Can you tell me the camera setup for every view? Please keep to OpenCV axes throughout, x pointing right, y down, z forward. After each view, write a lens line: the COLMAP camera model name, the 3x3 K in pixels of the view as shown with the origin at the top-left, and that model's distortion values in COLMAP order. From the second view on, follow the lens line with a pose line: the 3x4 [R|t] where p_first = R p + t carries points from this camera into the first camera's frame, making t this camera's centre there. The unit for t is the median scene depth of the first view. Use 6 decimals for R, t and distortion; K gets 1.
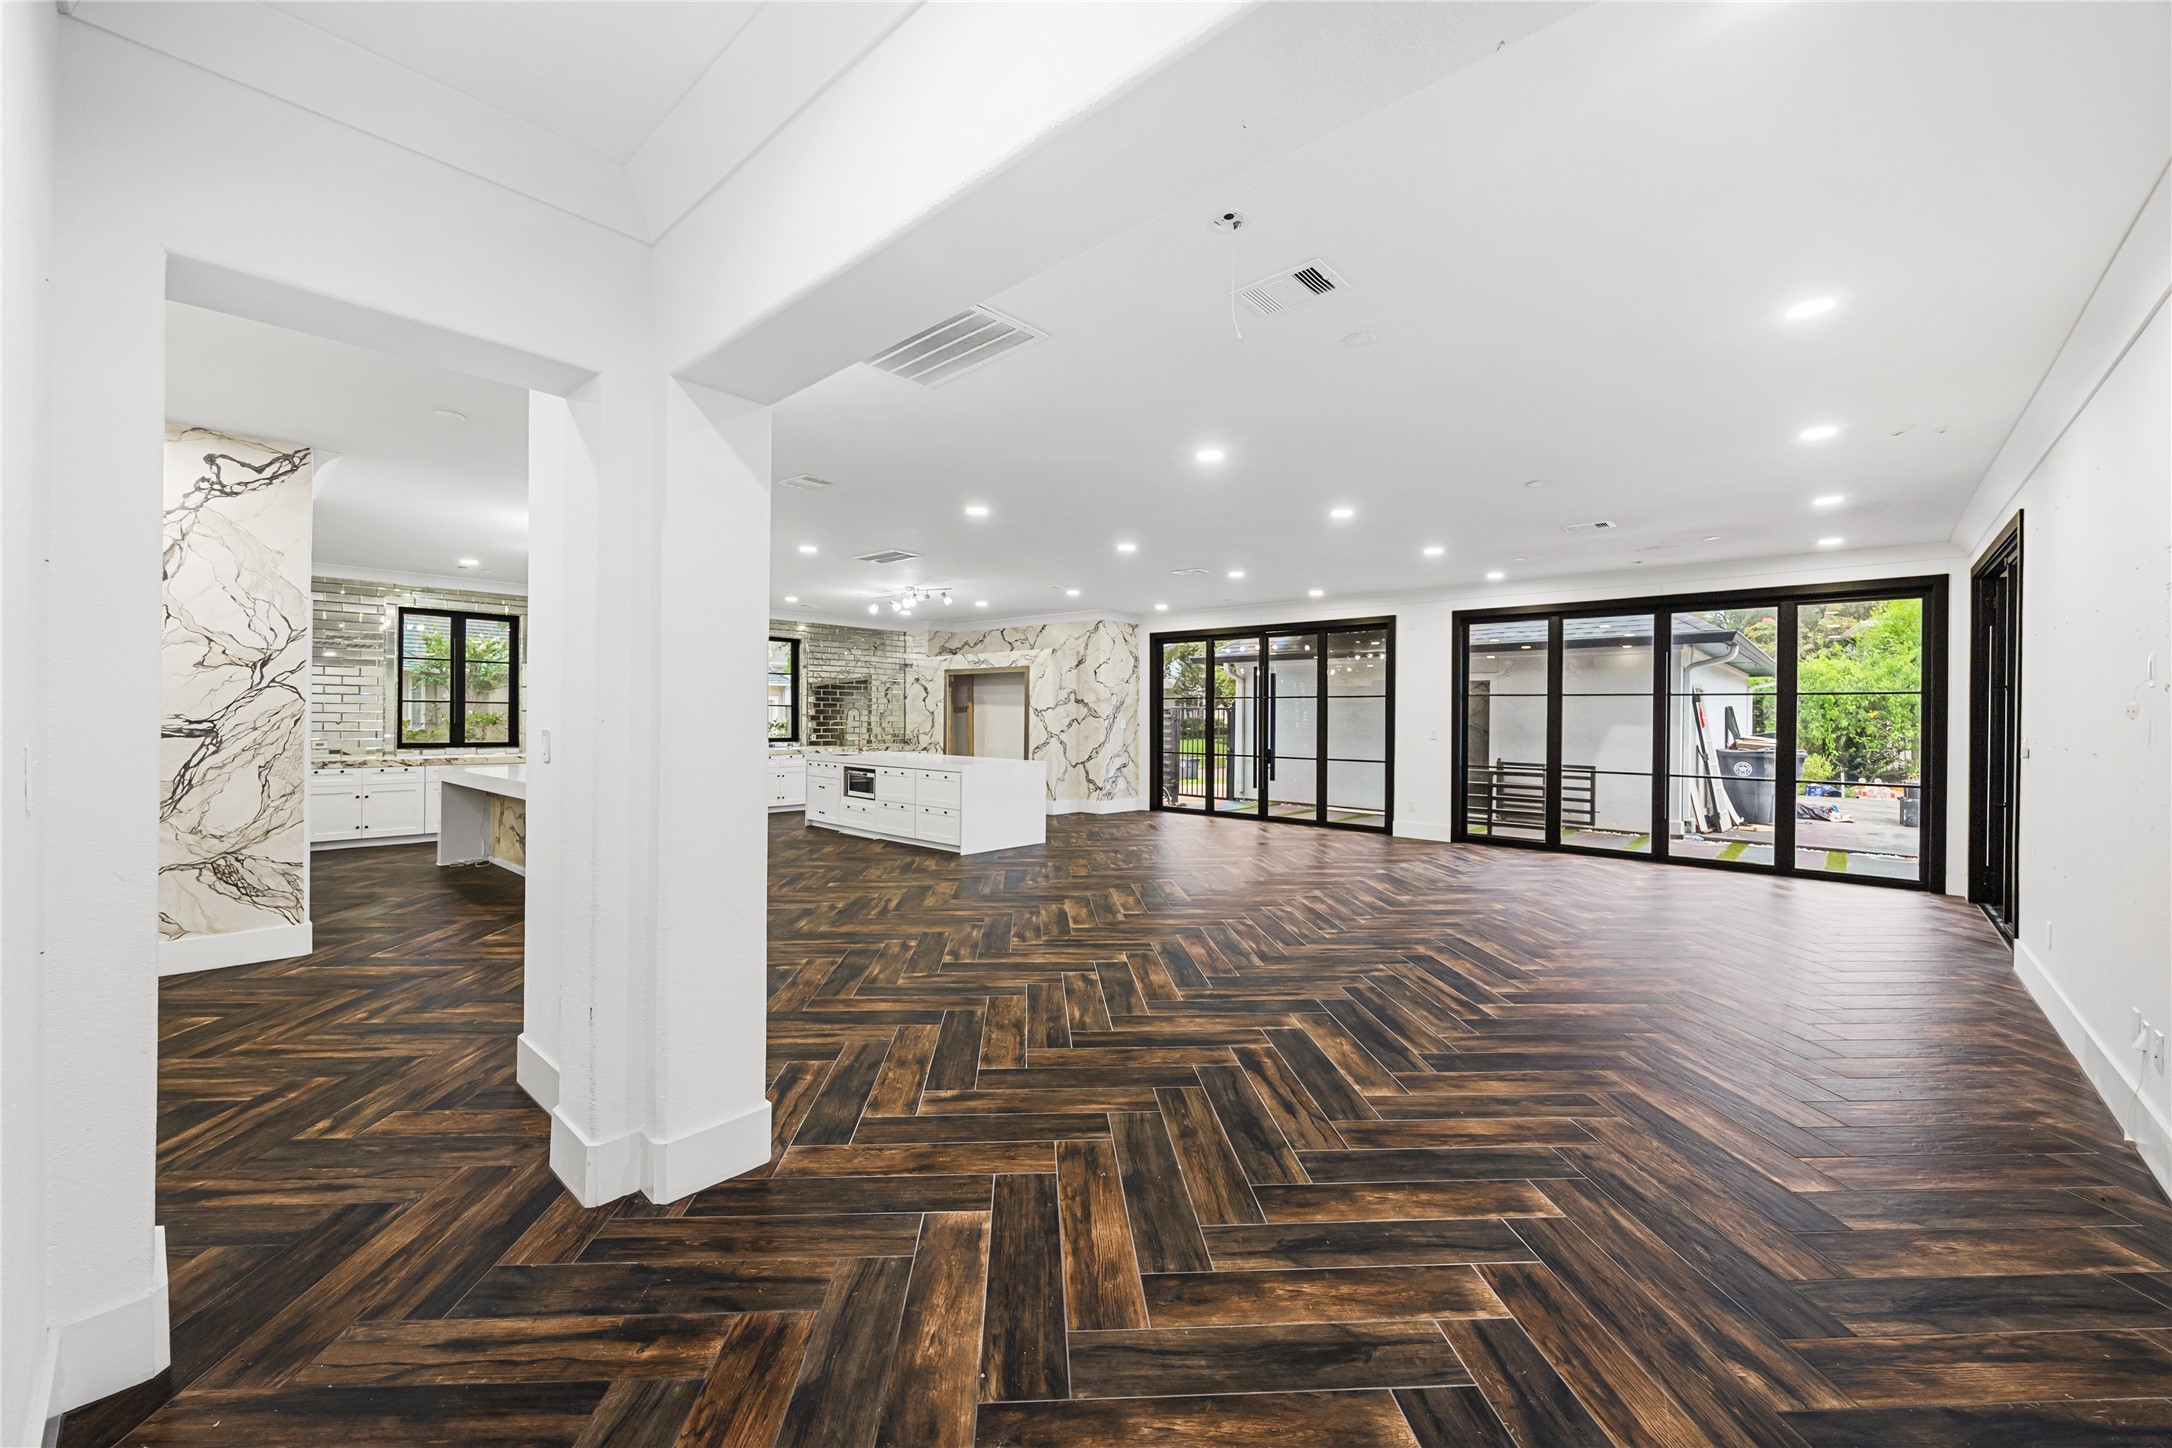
lens RADIAL K [[834.6, 0, 1074.8], [0, 834.6, 720.9], [0, 0, 1]] dist [-0.002171, -0.000555]
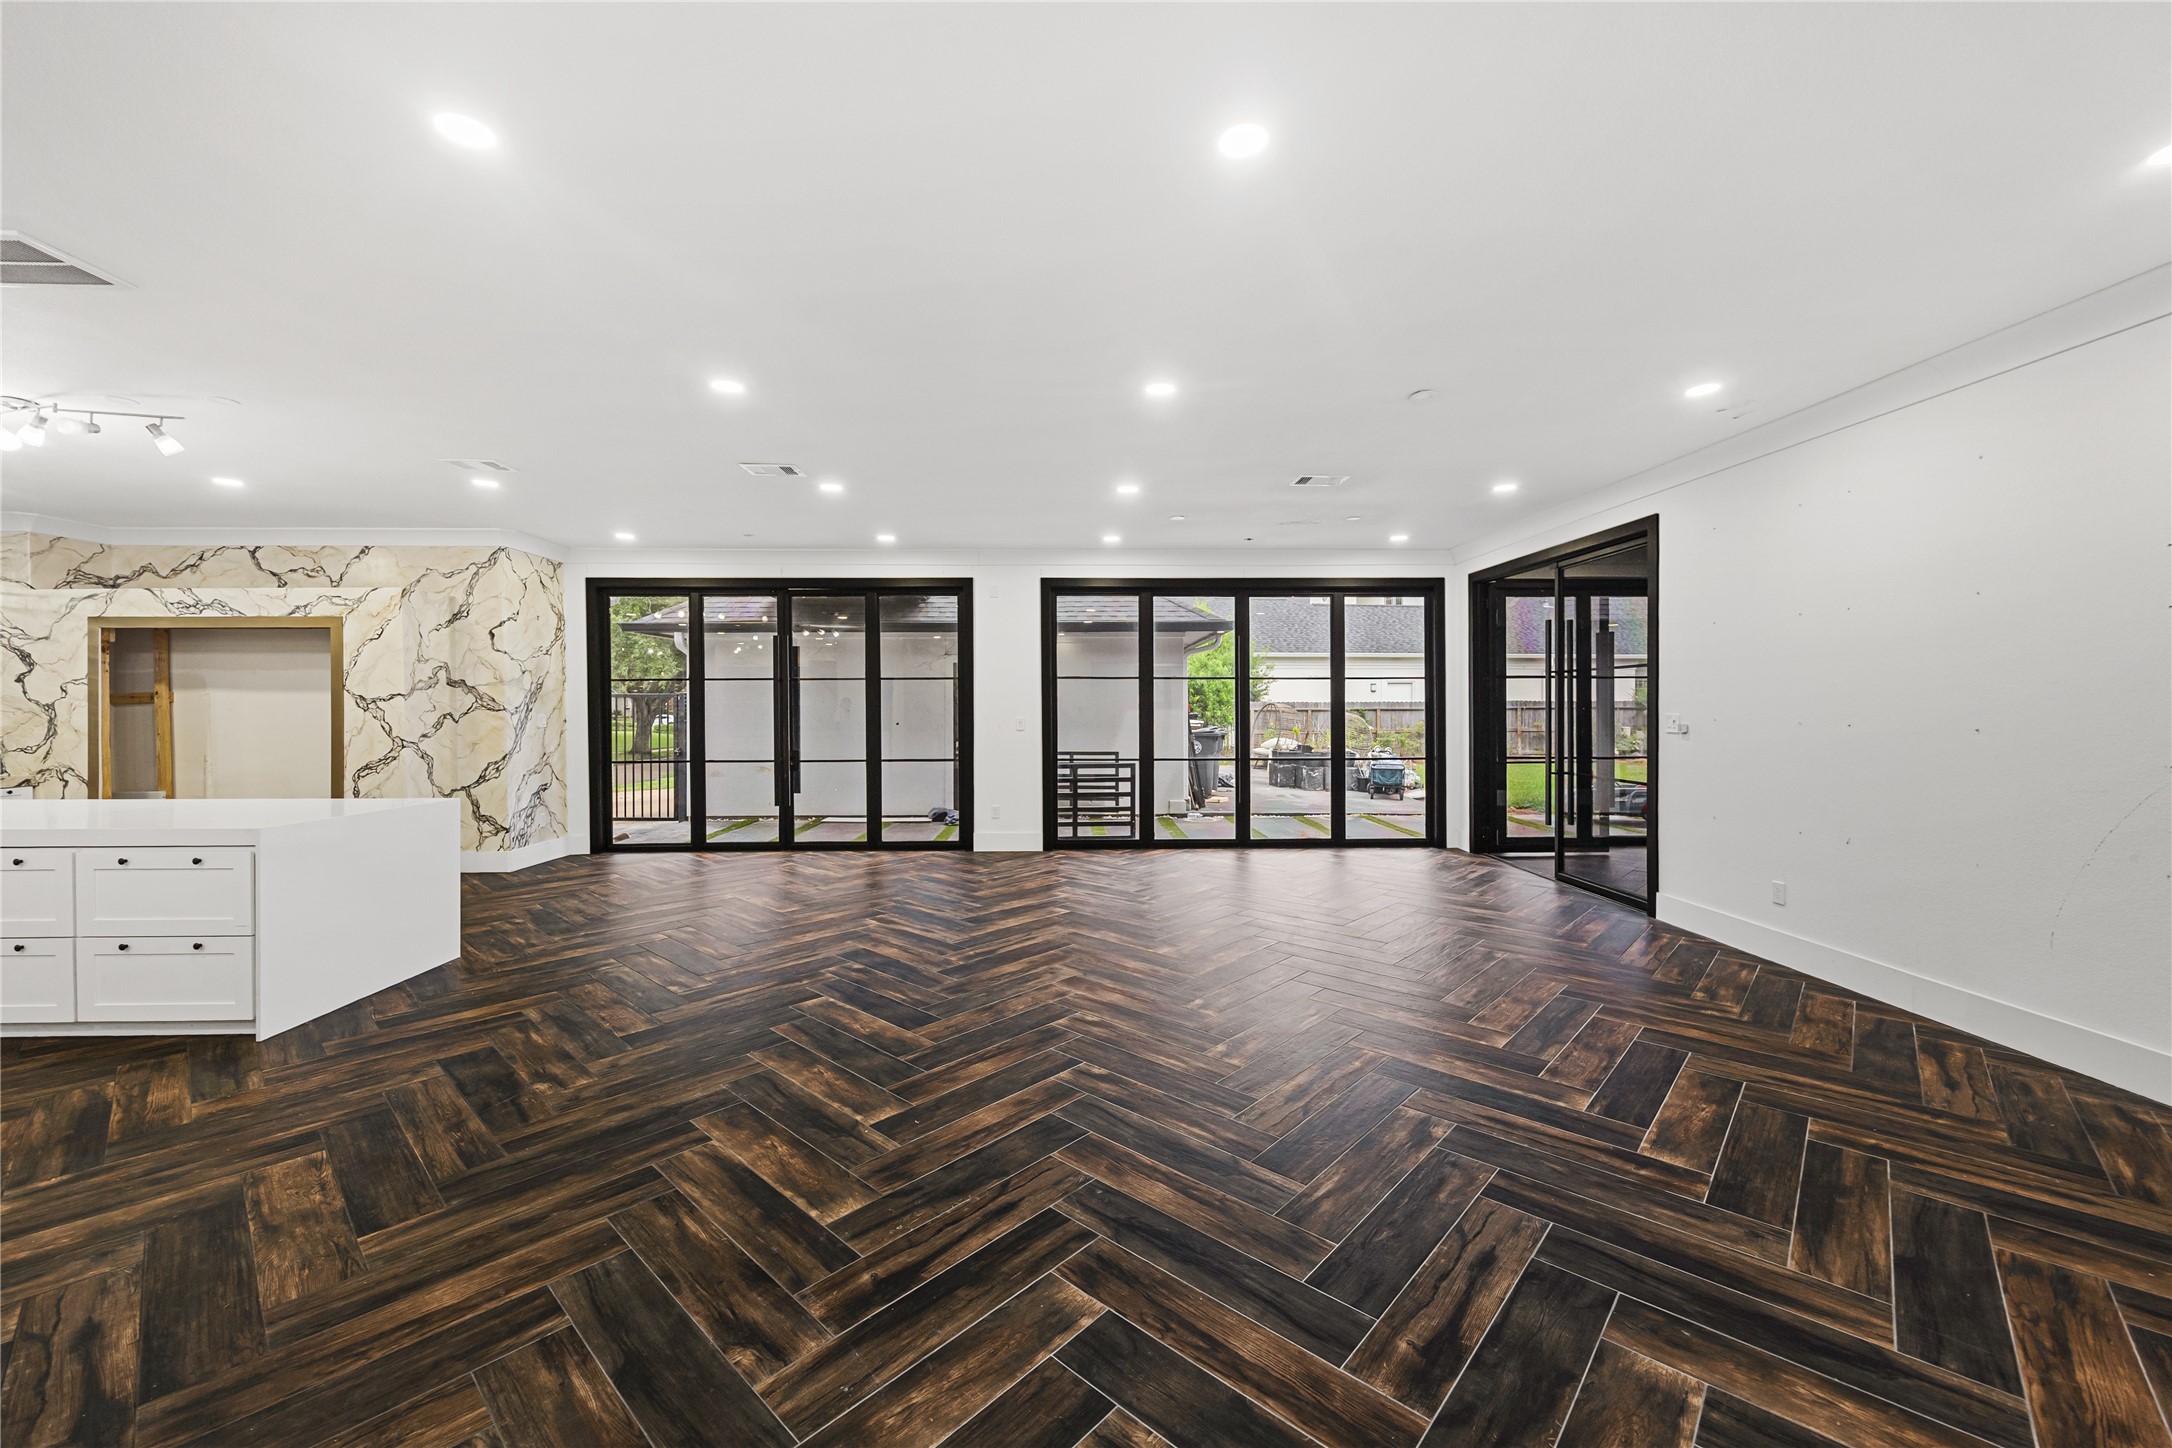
lens RADIAL K [[834.6, 0, 1068.7], [0, 834.6, 713.4], [0, 0, 1]] dist [-0.002171, -0.000555]
pose [[0.720519, -0.018737, 0.693182, -0.115415], [0.014498, 0.999823, 0.011957, -0.004162], [-0.693284, 0.001435, 0.720664, 0.363908]]
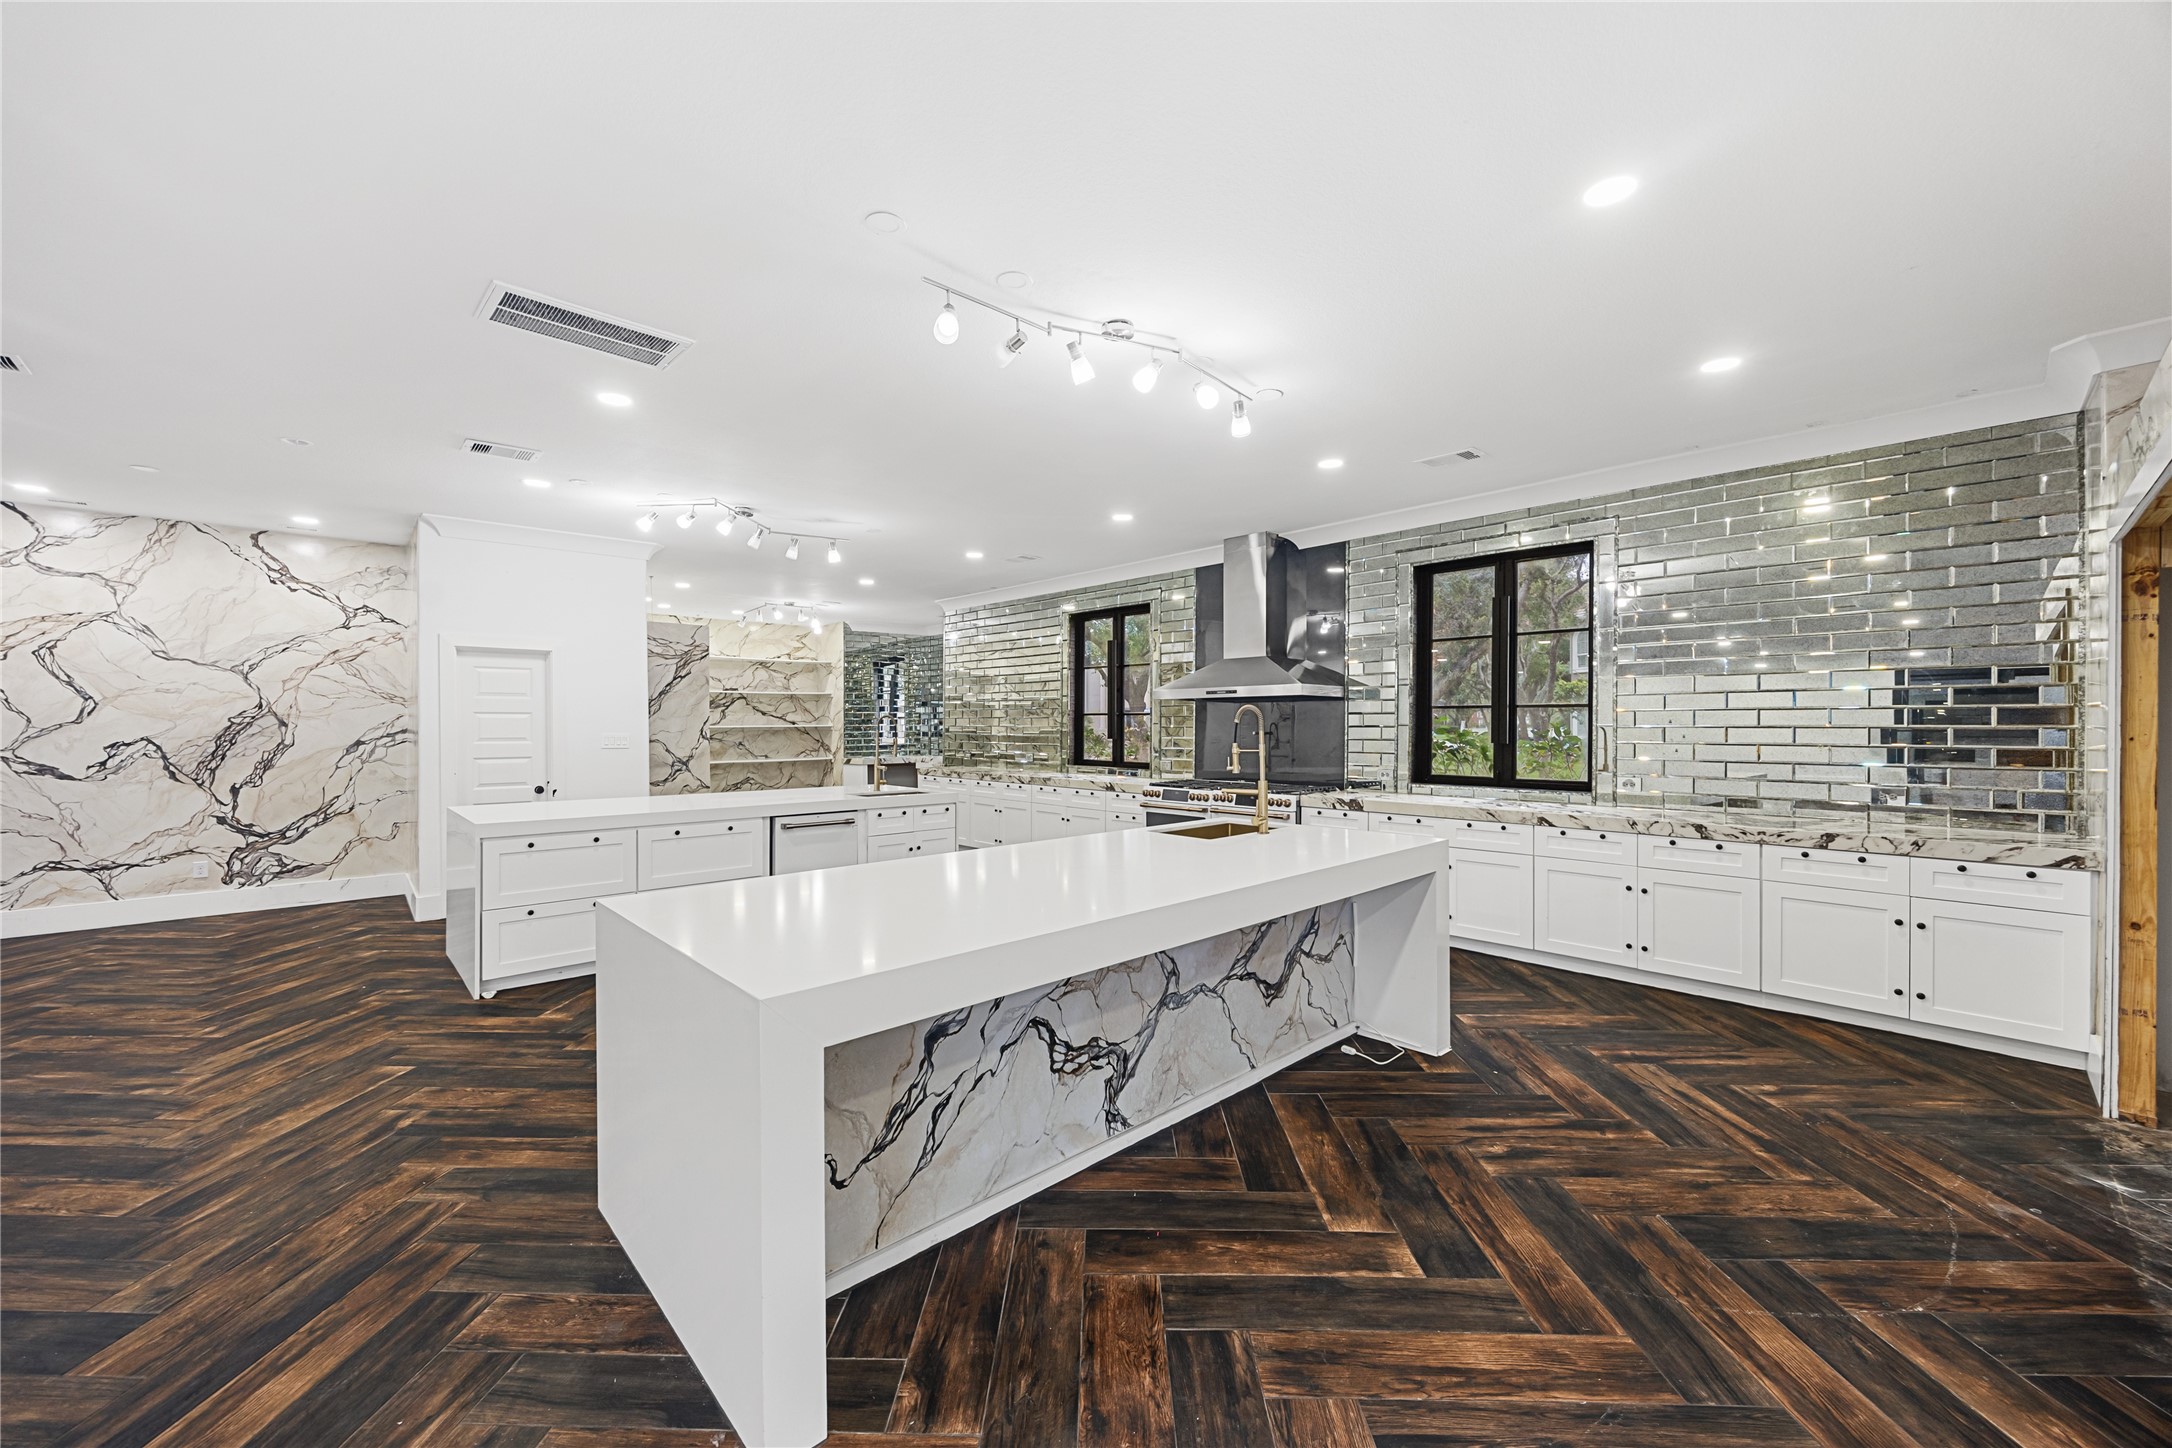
lens RADIAL K [[834.6, 0, 1083.1], [0, 834.6, 724.3], [0, 0, 1]] dist [-0.002171, -0.000555]
pose [[-0.074078, -0.008184, -0.997219, 0.126264], [-0.003140, 0.999963, -0.007973, -0.006798], [0.997248, 0.002541, -0.074101, 1.048374]]
